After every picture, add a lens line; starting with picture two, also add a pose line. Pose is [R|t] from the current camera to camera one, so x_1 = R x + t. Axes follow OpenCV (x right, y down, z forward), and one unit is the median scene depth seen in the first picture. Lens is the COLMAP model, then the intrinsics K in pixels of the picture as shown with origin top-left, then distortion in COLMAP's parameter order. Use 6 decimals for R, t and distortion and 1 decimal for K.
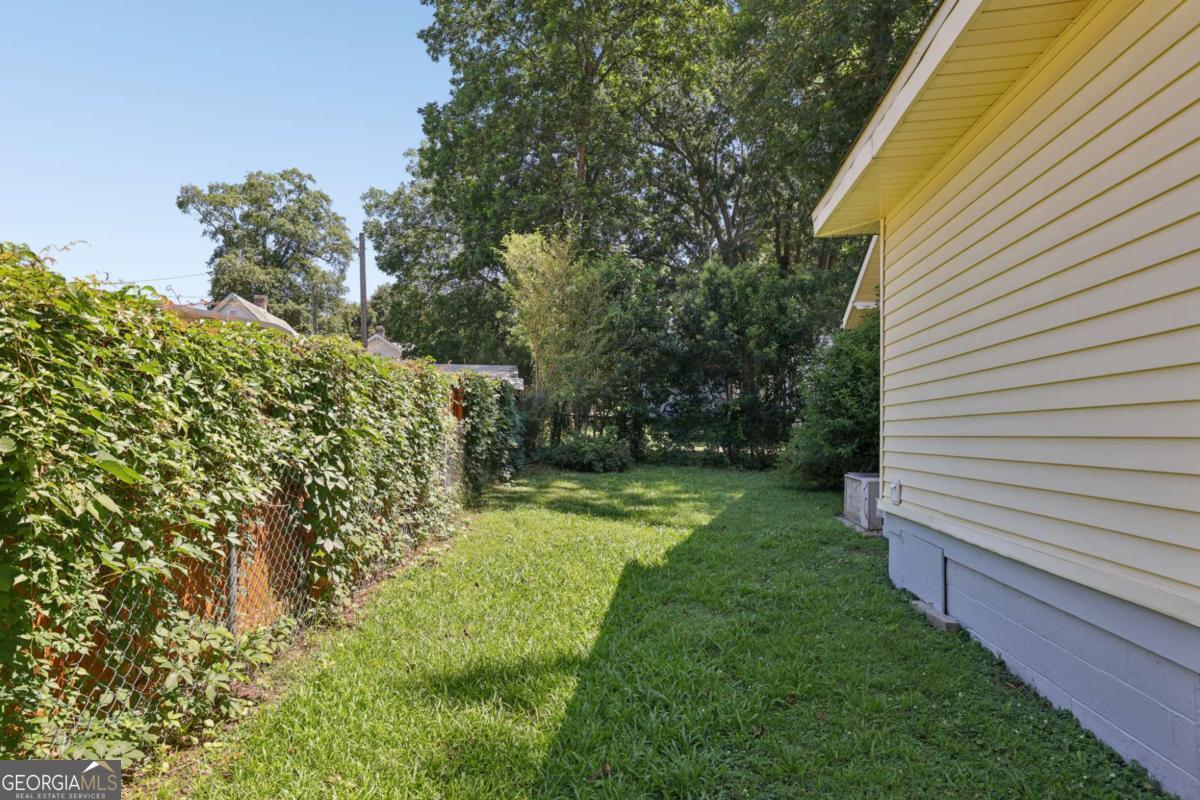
lens RADIAL K [[655.6, 0, 600.0], [0, 655.6, 400.0], [0, 0, 1]] dist [0.000128, 0.000026]
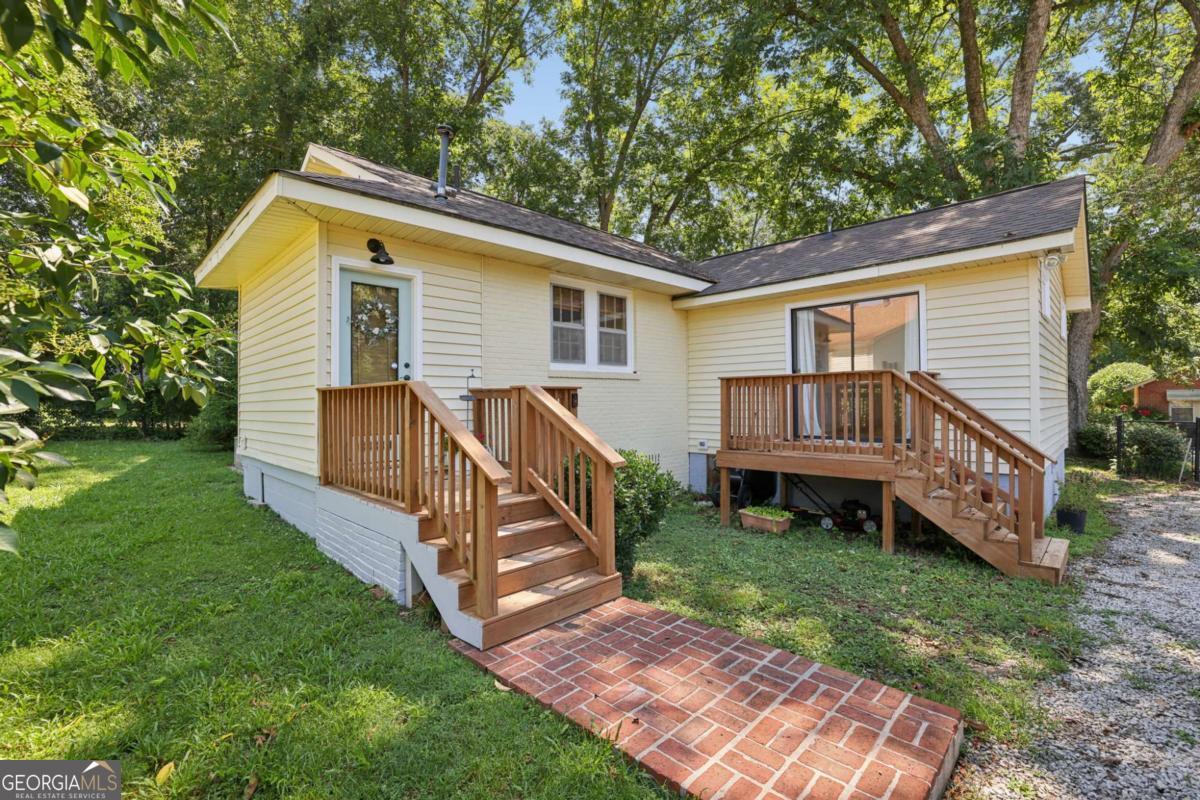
lens RADIAL K [[523.4, 0, 595.7], [0, 523.4, 398.6], [0, 0, 1]] dist [-0.052844, 0.019352]
pose [[0.618600, 0.006184, 0.785682, -0.026647], [-0.031122, 0.999377, 0.016637, -0.016559], [-0.785090, -0.034743, 0.618407, -0.332537]]
